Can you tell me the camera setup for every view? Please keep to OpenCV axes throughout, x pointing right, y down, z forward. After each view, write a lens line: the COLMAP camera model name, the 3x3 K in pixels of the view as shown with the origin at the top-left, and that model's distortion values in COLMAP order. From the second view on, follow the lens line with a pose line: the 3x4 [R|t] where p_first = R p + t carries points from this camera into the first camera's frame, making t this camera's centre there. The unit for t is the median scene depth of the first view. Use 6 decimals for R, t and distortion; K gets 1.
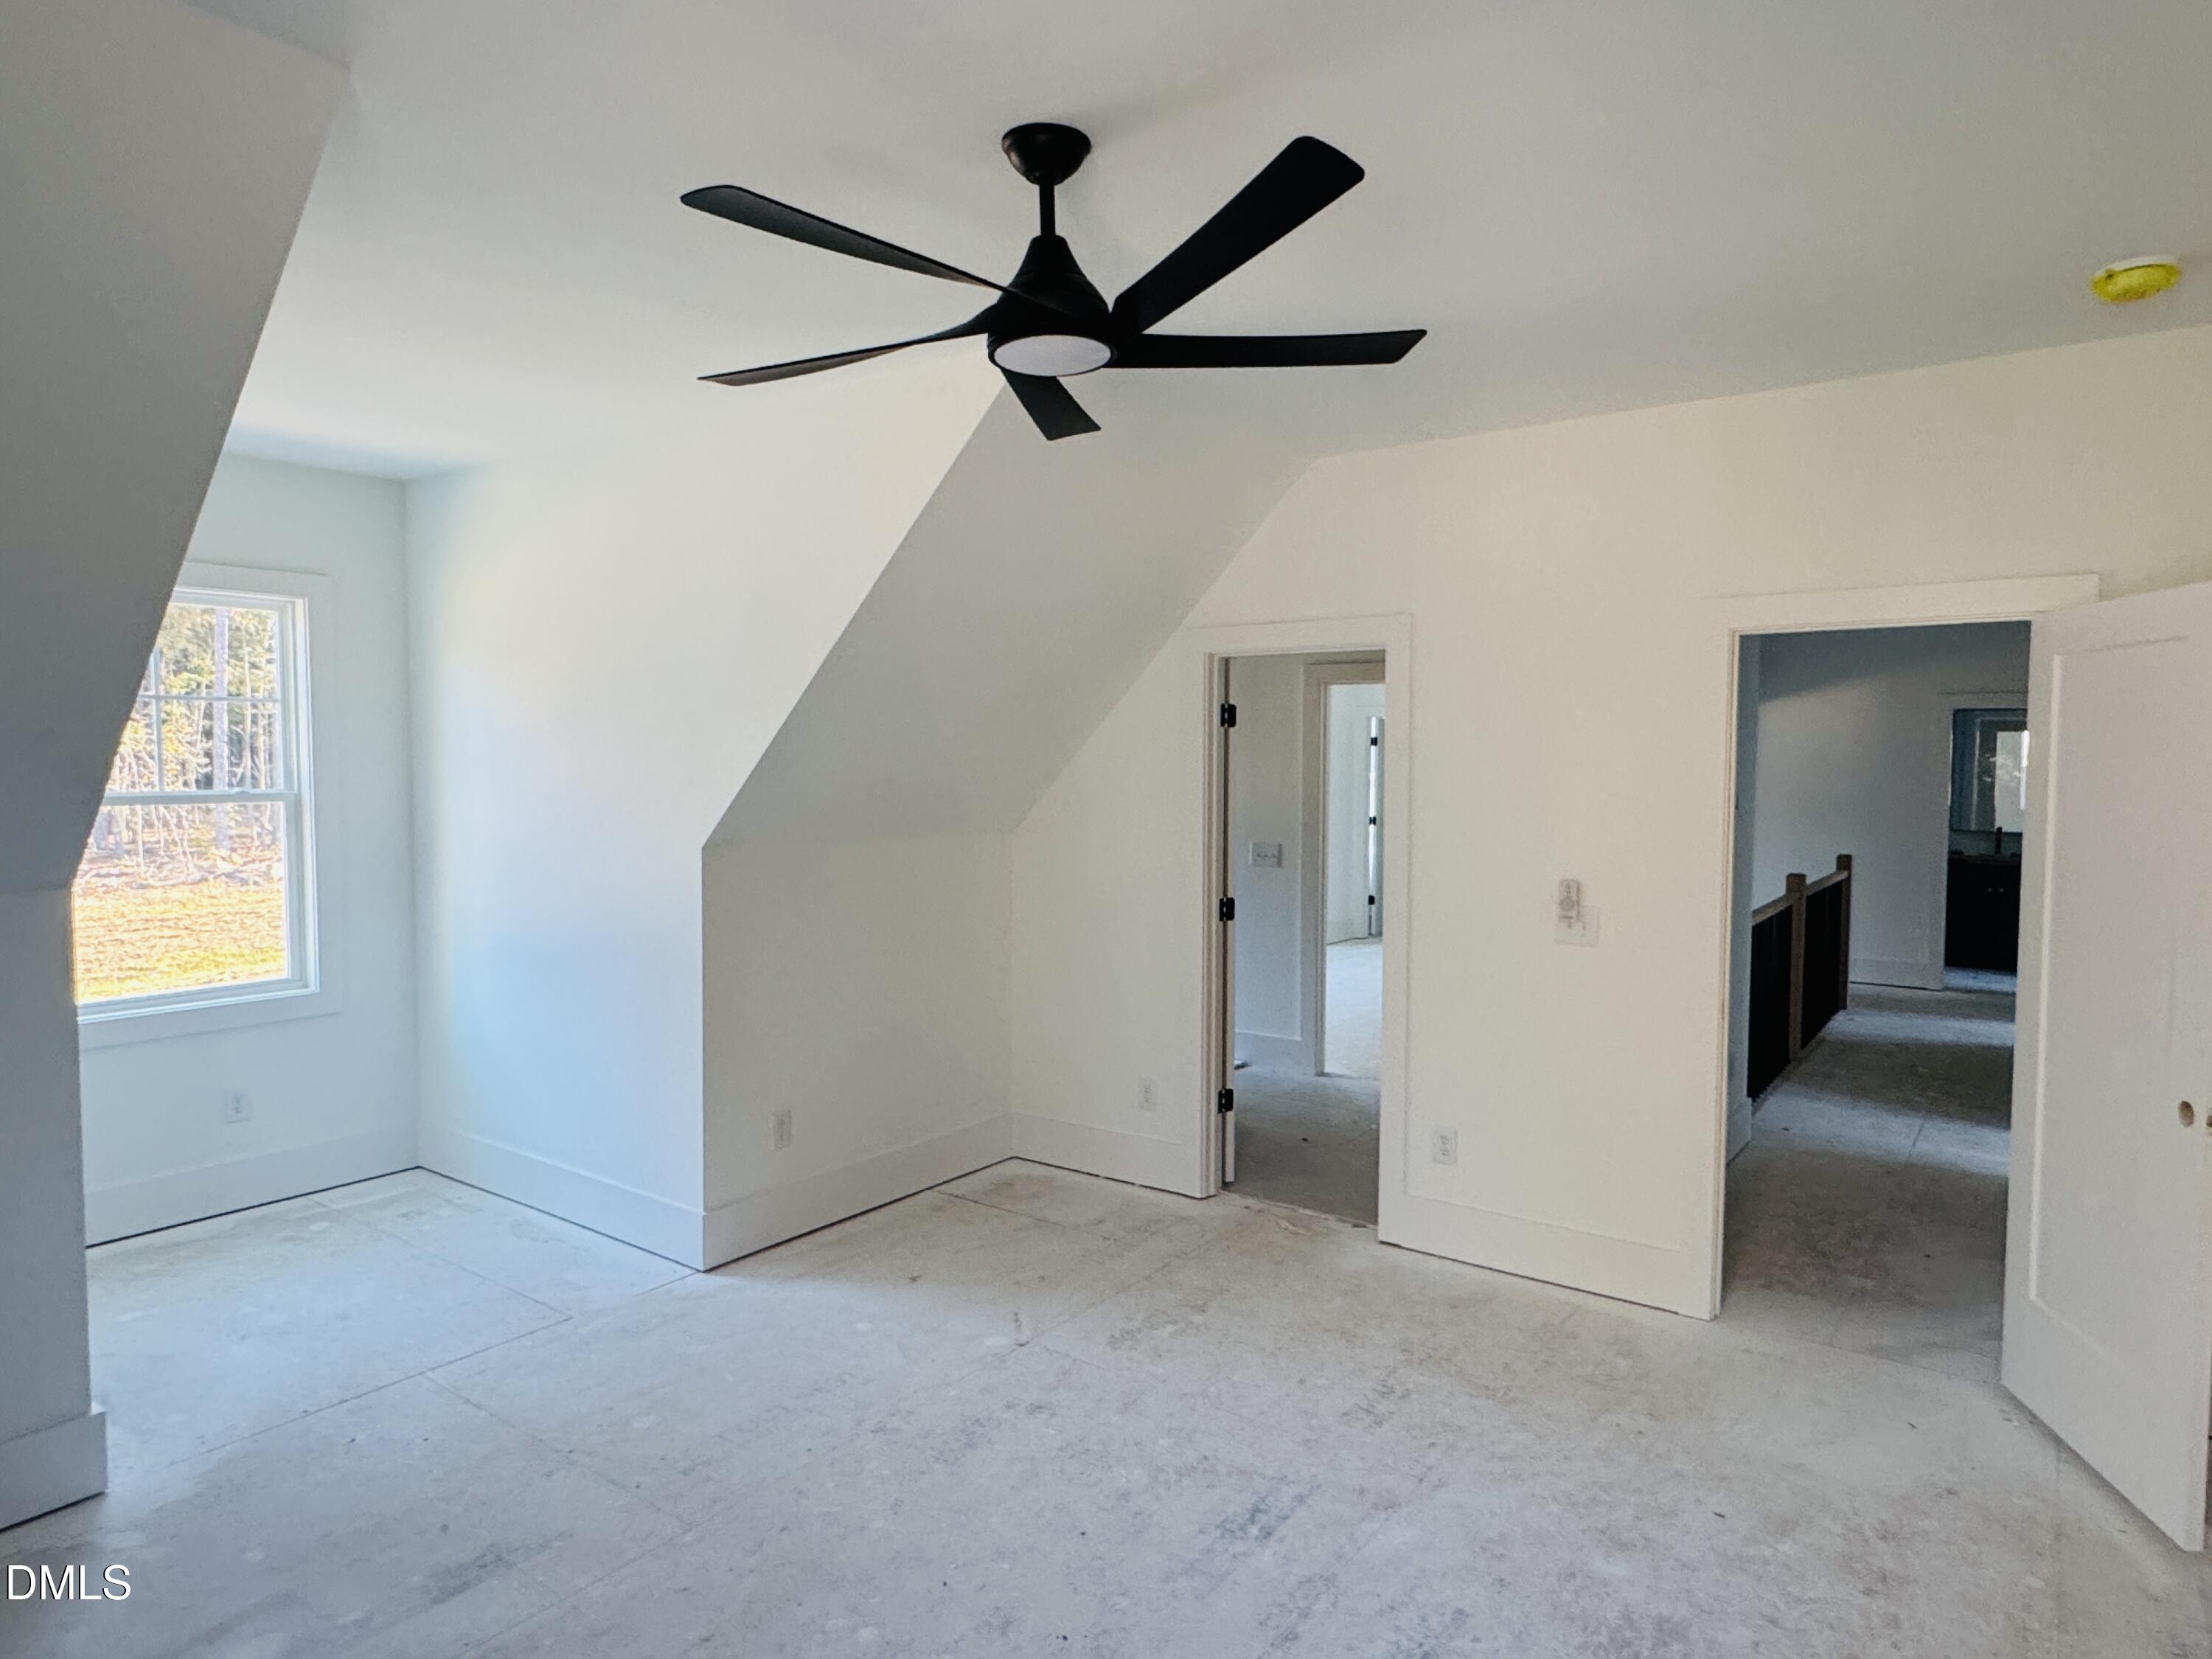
lens RADIAL K [[1305.4, 0, 1106.0], [0, 1305.4, 829.5], [0, 0, 1]] dist [0.000652, 0.000399]
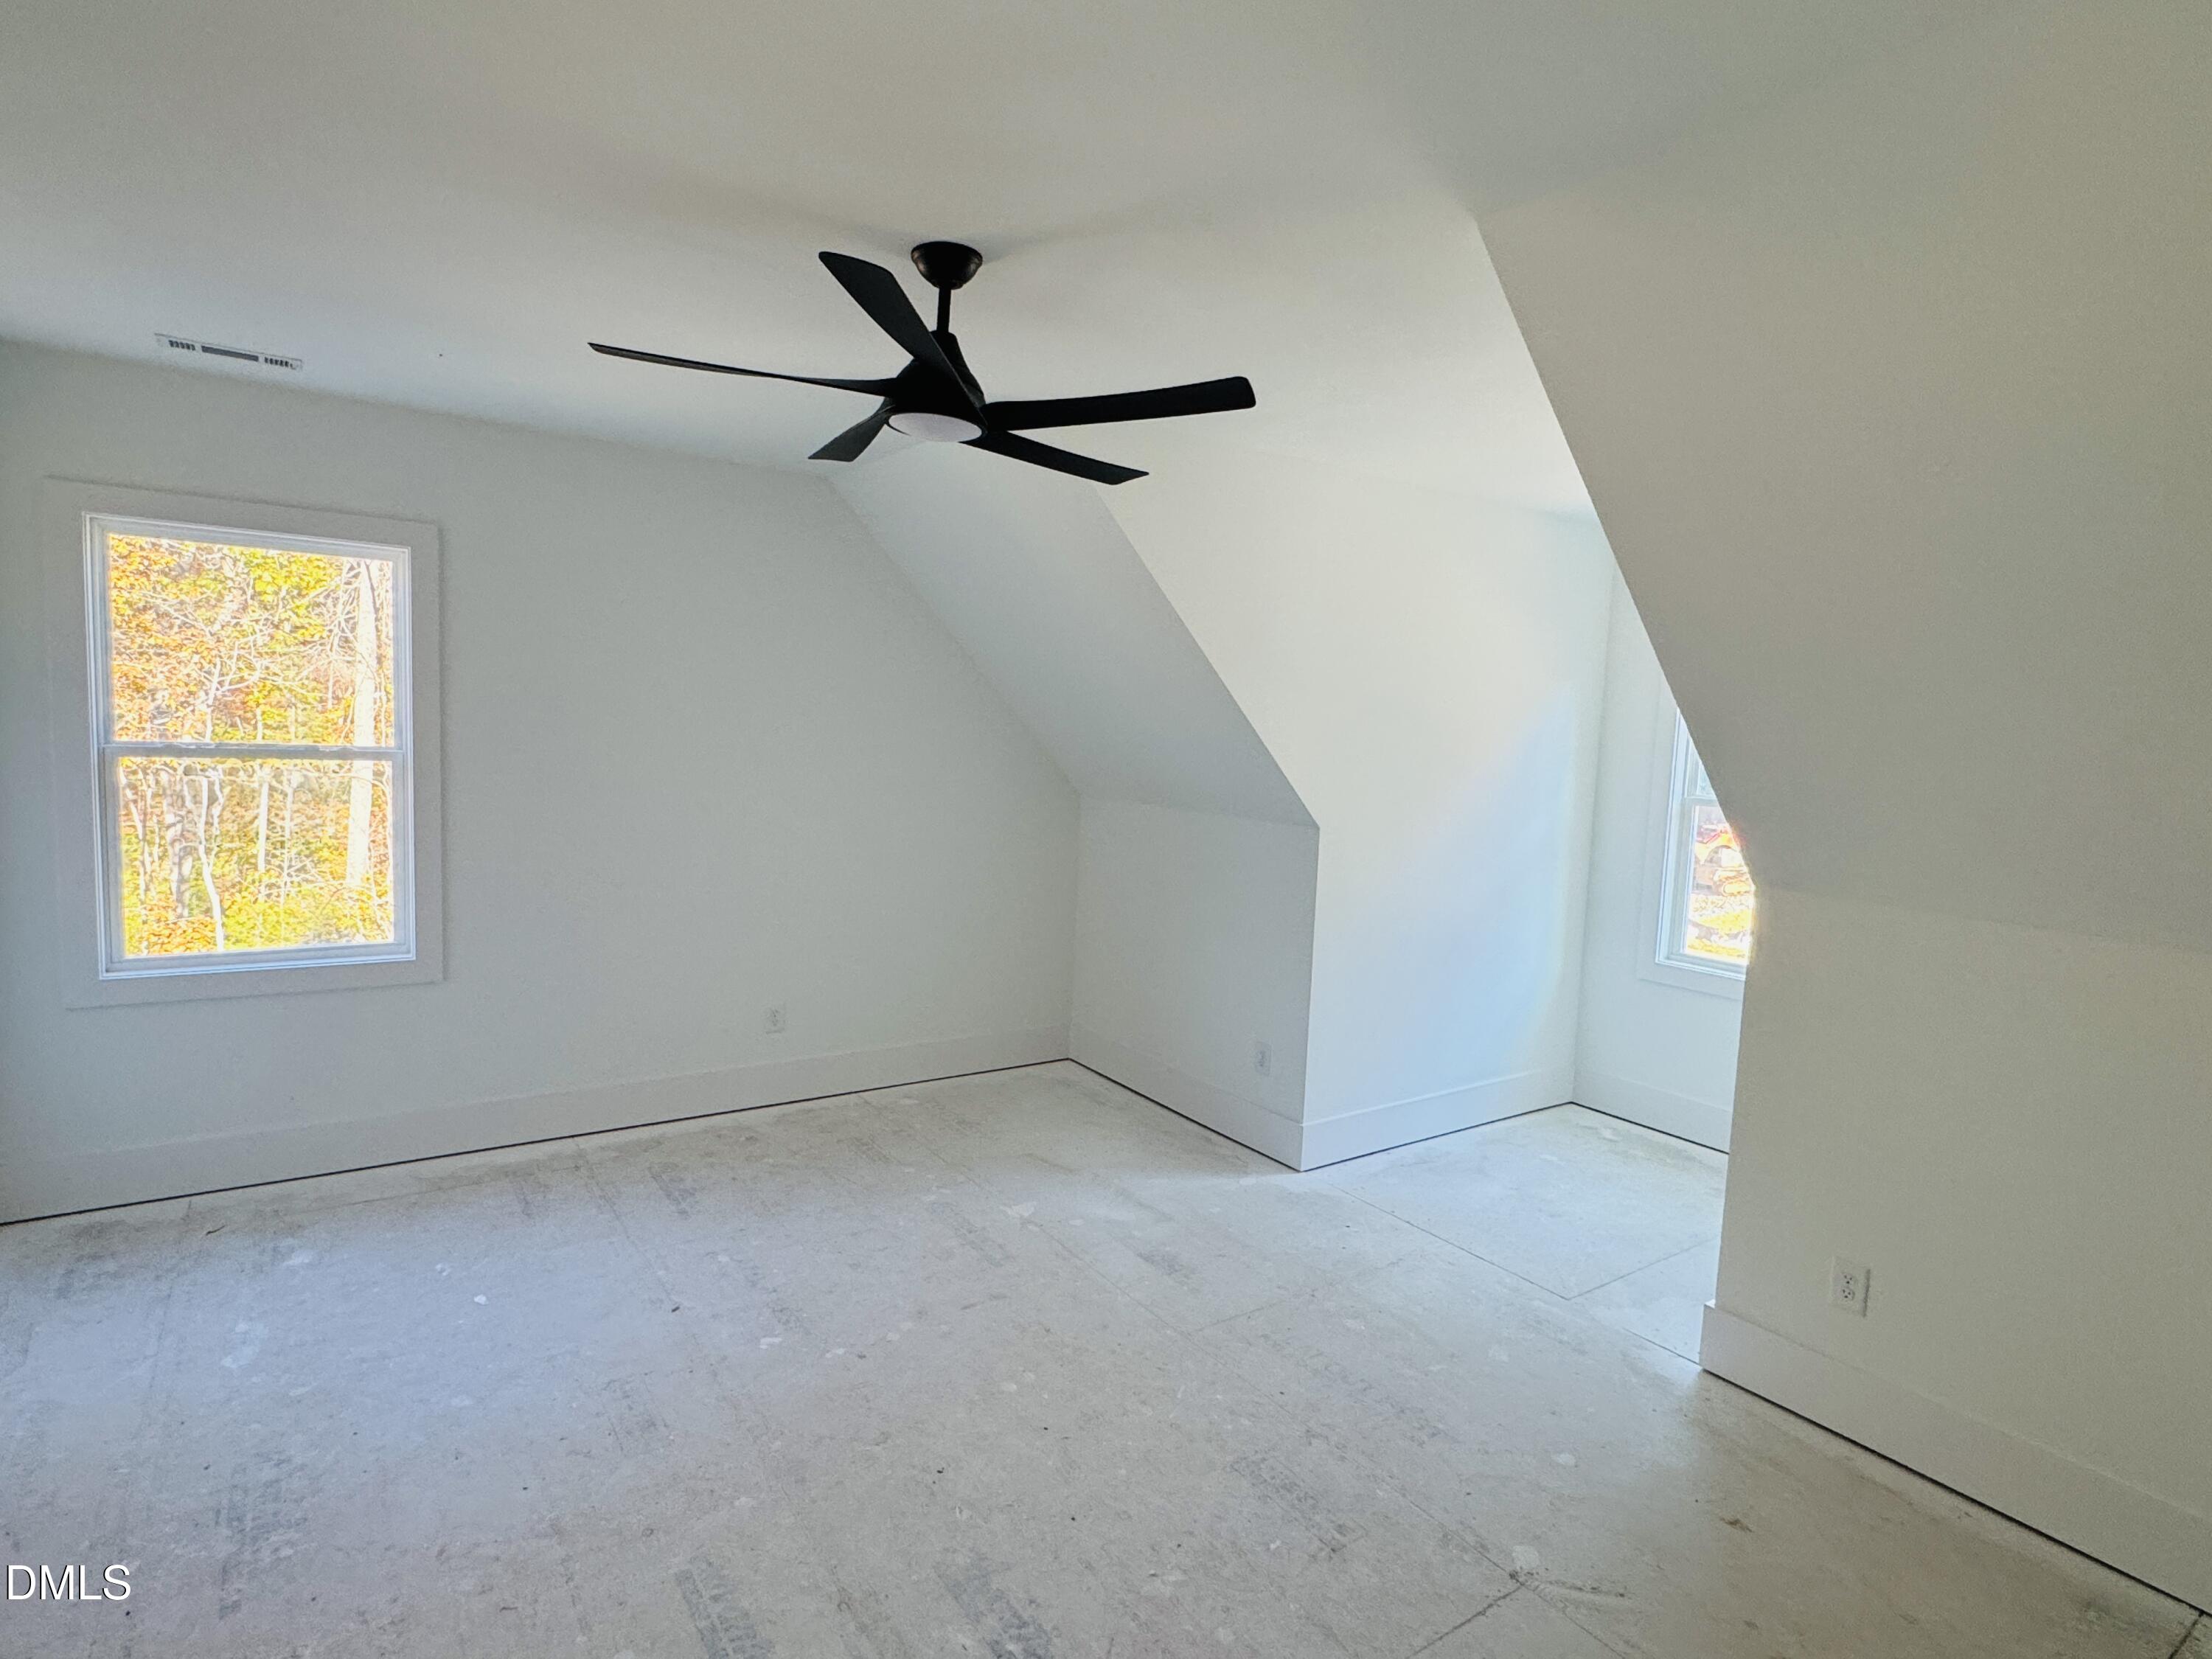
lens RADIAL K [[1163.3, 0, 1106.0], [0, 1163.3, 829.5], [0, 0, 1]] dist [-0.018216, -0.000184]
pose [[-0.324056, 0.072337, -0.943268, 0.606501], [-0.096812, 0.989302, 0.109127, -0.074839], [0.941071, 0.126683, -0.313587, 0.948736]]
